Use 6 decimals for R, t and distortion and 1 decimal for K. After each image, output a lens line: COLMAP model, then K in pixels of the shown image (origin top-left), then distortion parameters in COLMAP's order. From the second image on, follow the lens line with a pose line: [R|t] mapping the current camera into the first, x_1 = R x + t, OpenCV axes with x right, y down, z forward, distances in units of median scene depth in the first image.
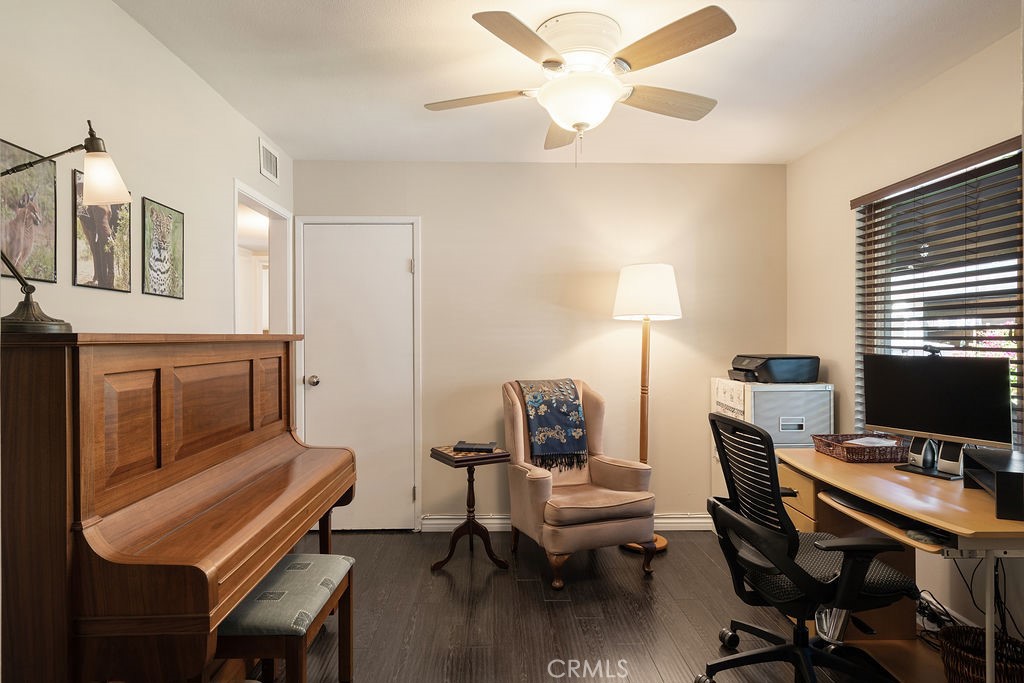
lens RADIAL K [[595.6, 0, 510.1], [0, 595.6, 338.2], [0, 0, 1]] dist [-0.001518, -0.000061]
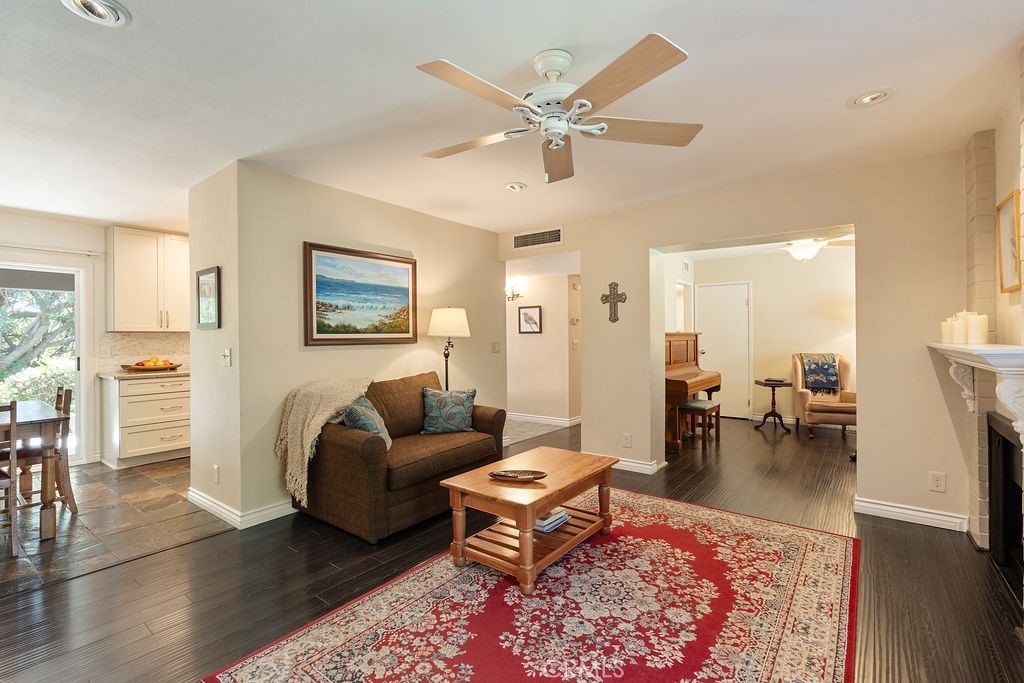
lens RADIAL K [[465.9, 0, 507.9], [0, 465.9, 338.7], [0, 0, 1]] dist [-0.001313, -0.000508]
pose [[0.776004, -0.002048, -0.630725, 0.267019], [0.002081, 0.999998, -0.000688, 0.018141], [0.630725, -0.000778, 0.776006, -1.037747]]
